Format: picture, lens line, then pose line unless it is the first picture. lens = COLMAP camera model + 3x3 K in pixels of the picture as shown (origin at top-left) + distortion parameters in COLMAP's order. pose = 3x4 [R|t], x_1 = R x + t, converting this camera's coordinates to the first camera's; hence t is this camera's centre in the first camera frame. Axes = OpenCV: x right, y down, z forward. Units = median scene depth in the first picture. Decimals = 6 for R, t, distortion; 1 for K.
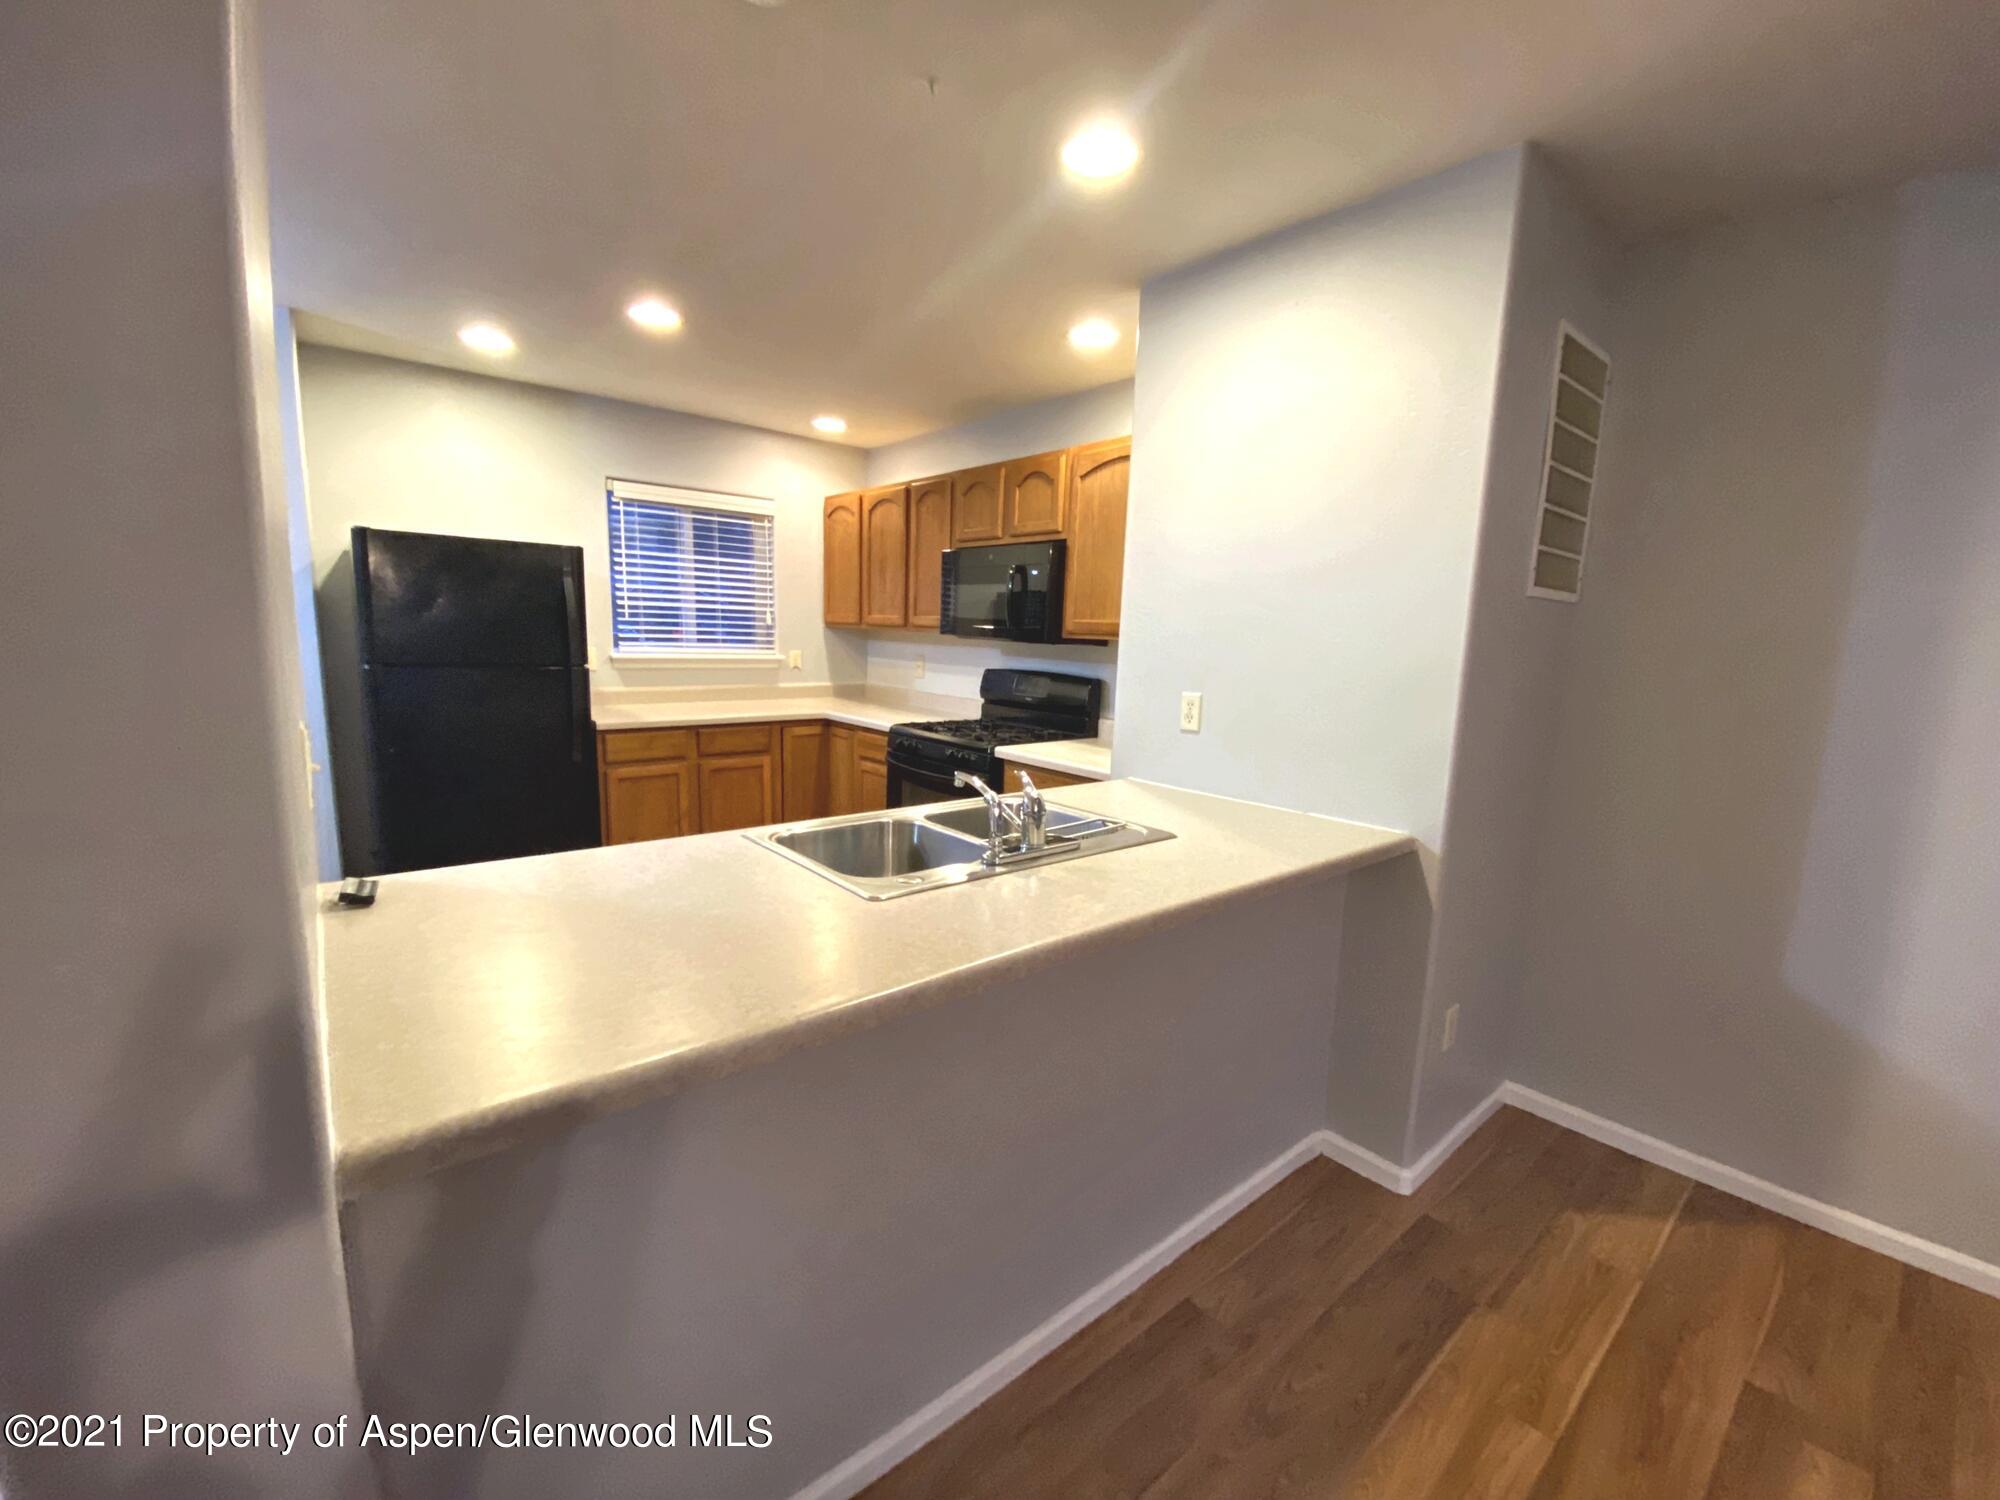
lens RADIAL K [[798.3, 0, 993.6], [0, 798.3, 755.2], [0, 0, 1]] dist [0.023634, -0.023873]
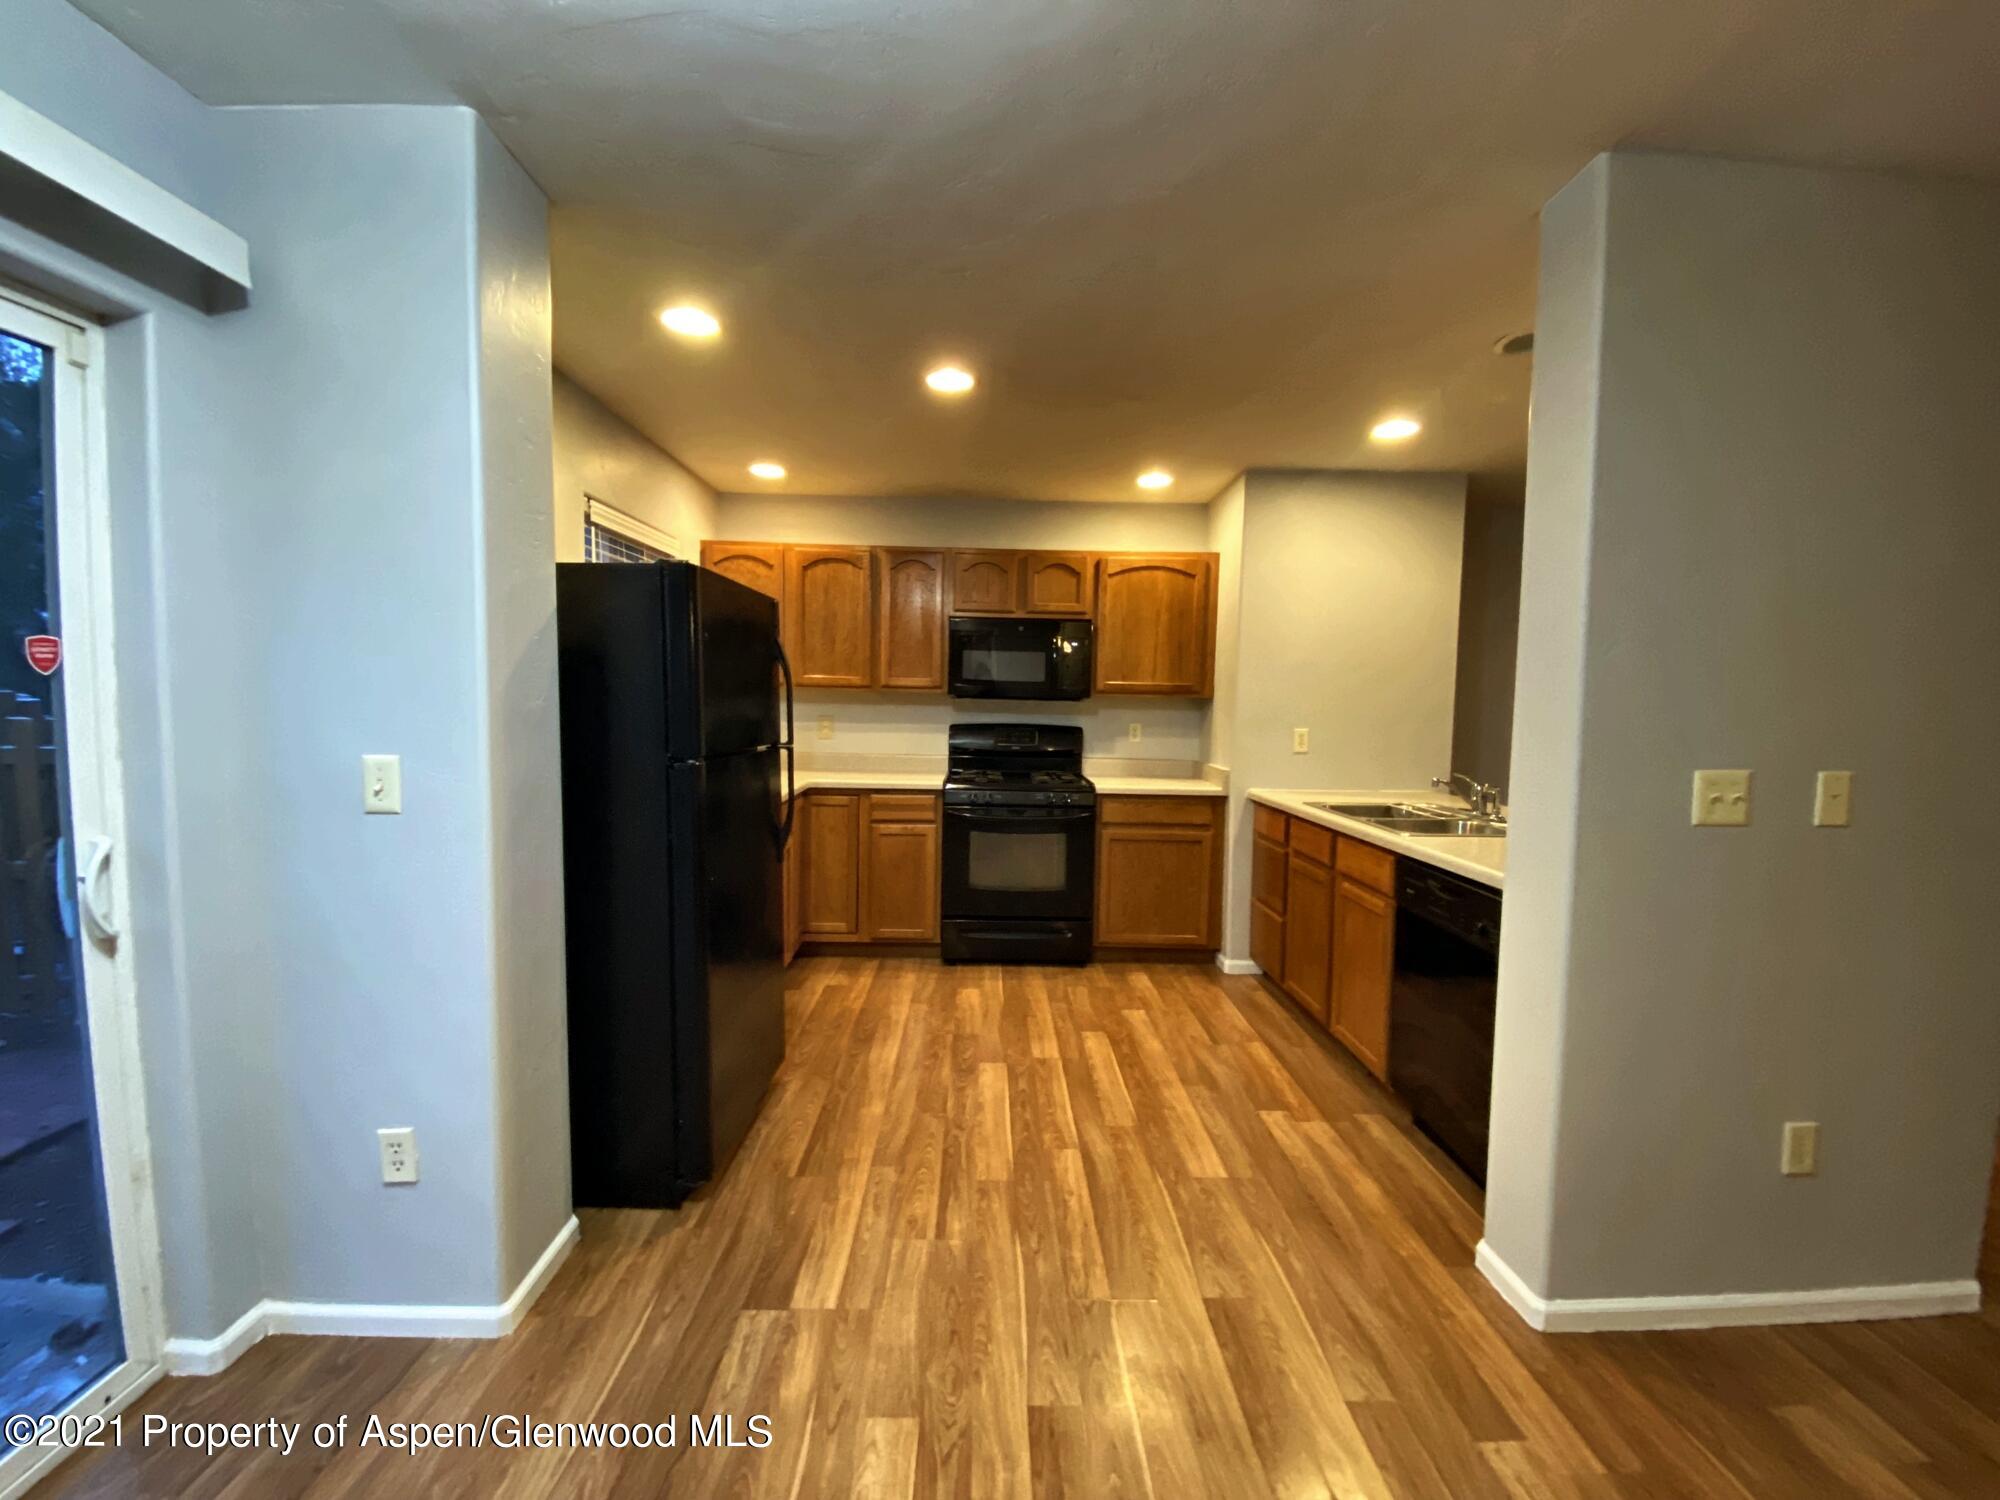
lens RADIAL K [[798.3, 0, 993.6], [0, 798.3, 755.2], [0, 0, 1]] dist [0.023634, -0.023873]
pose [[0.647510, -0.079923, 0.757854, -0.809249], [0.123196, 0.992382, -0.000602, -0.059819], [-0.752033, 0.093755, 0.652423, 0.251393]]
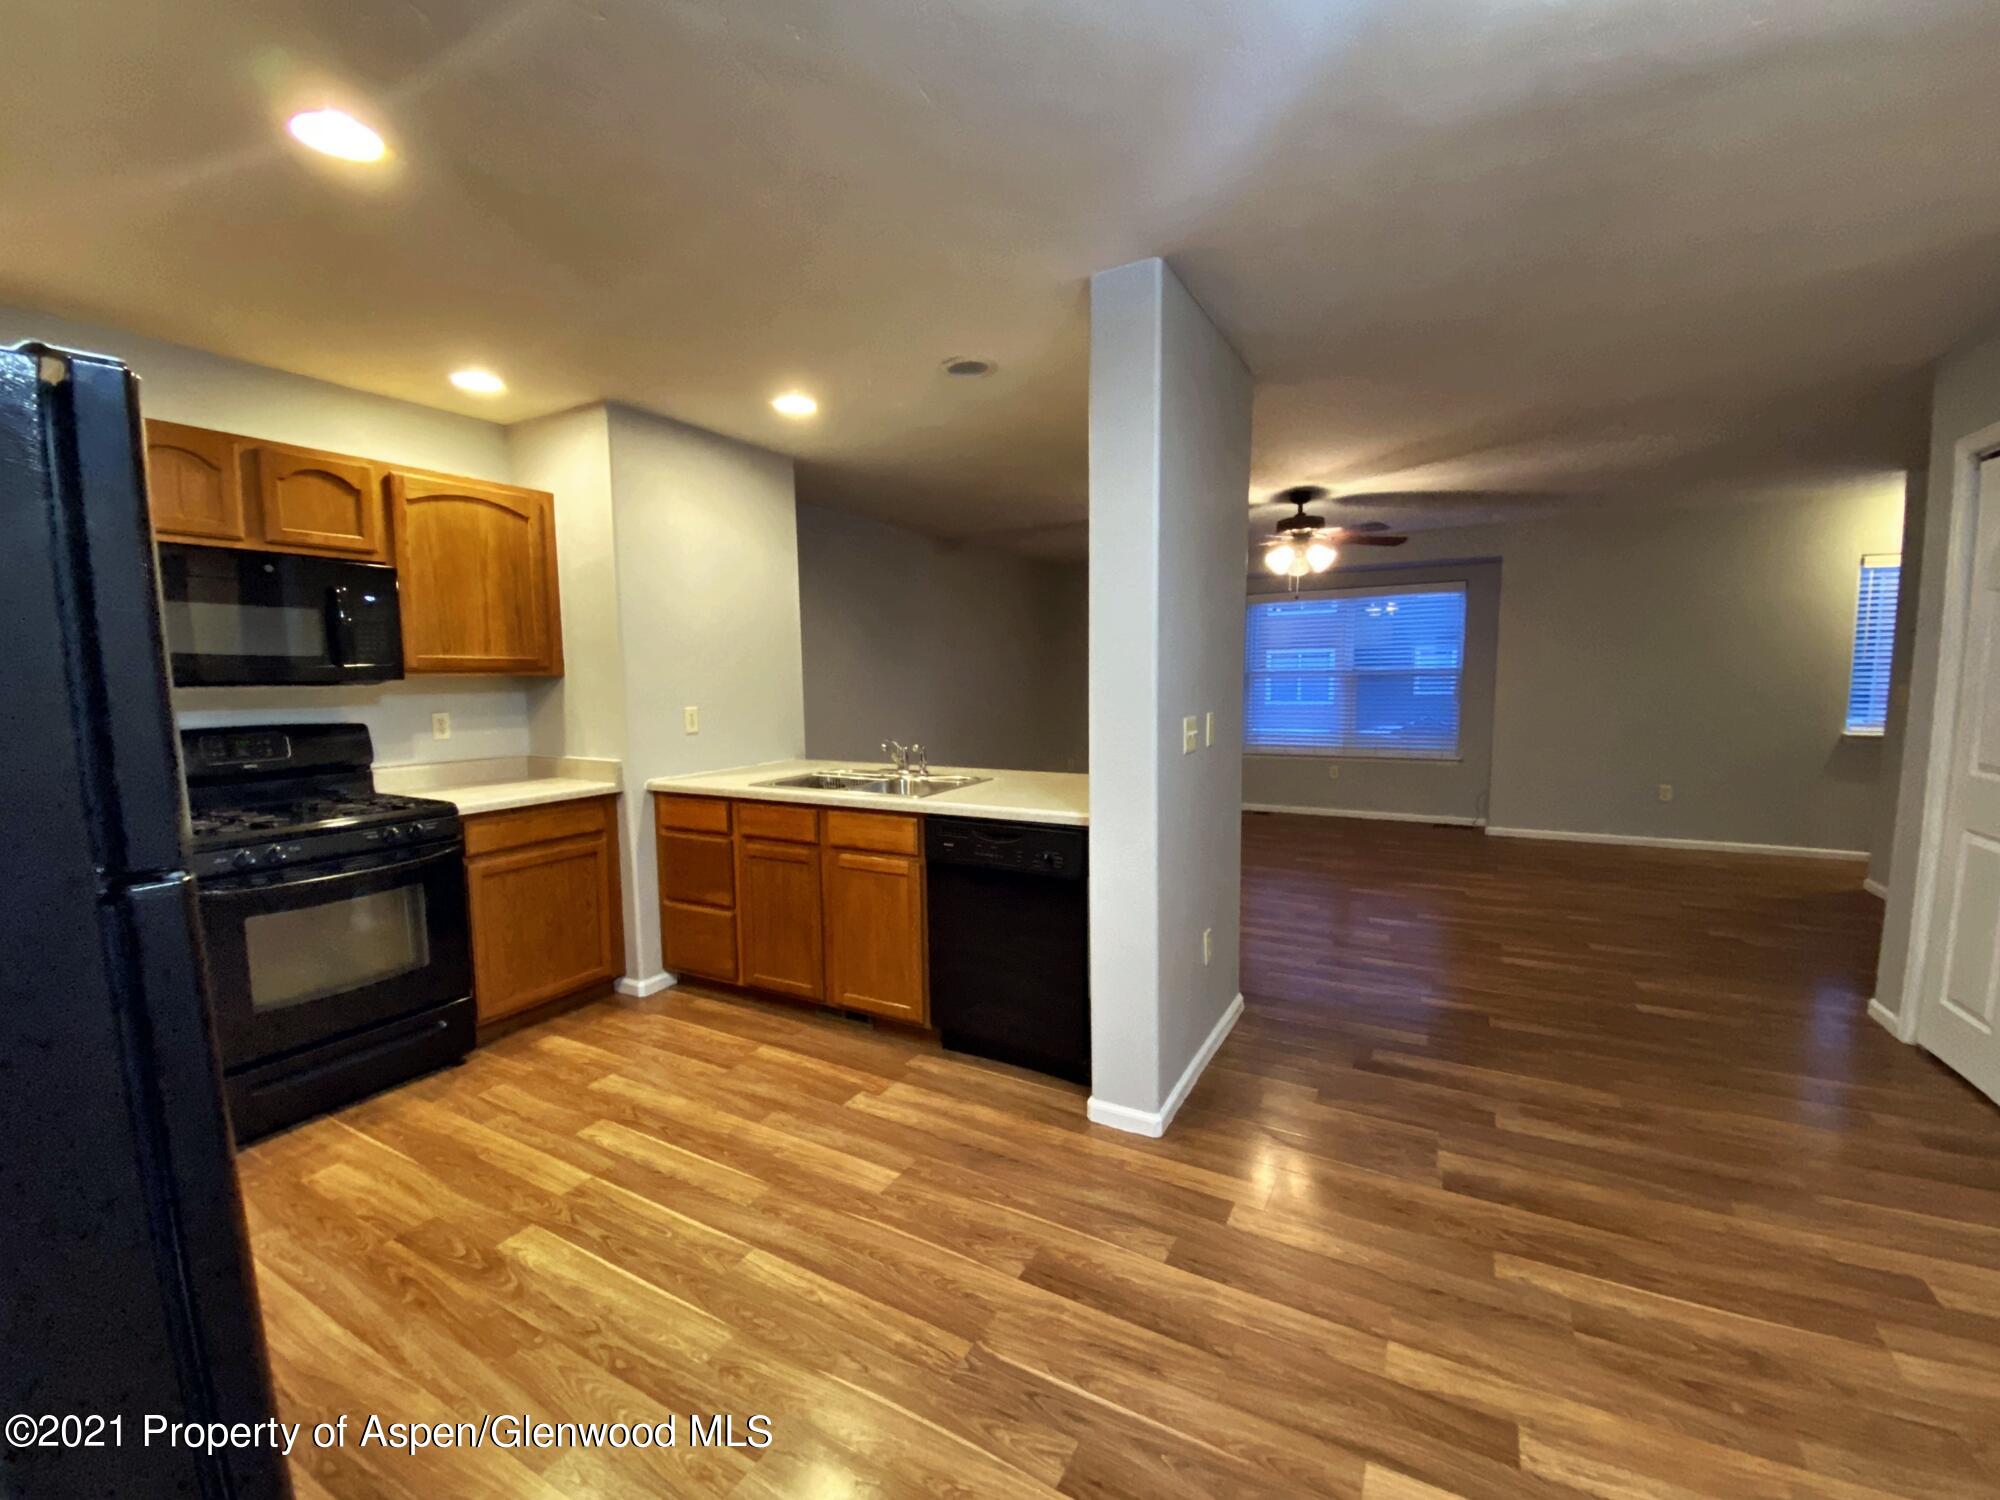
lens RADIAL K [[836.4, 0, 991.9], [0, 836.4, 752.1], [0, 0, 1]] dist [0.027487, -0.023104]
pose [[-0.336134, -0.123975, 0.933619, -0.816200], [0.141268, 0.973447, 0.180125, -0.117035], [-0.931159, 0.192437, -0.309695, 0.584900]]
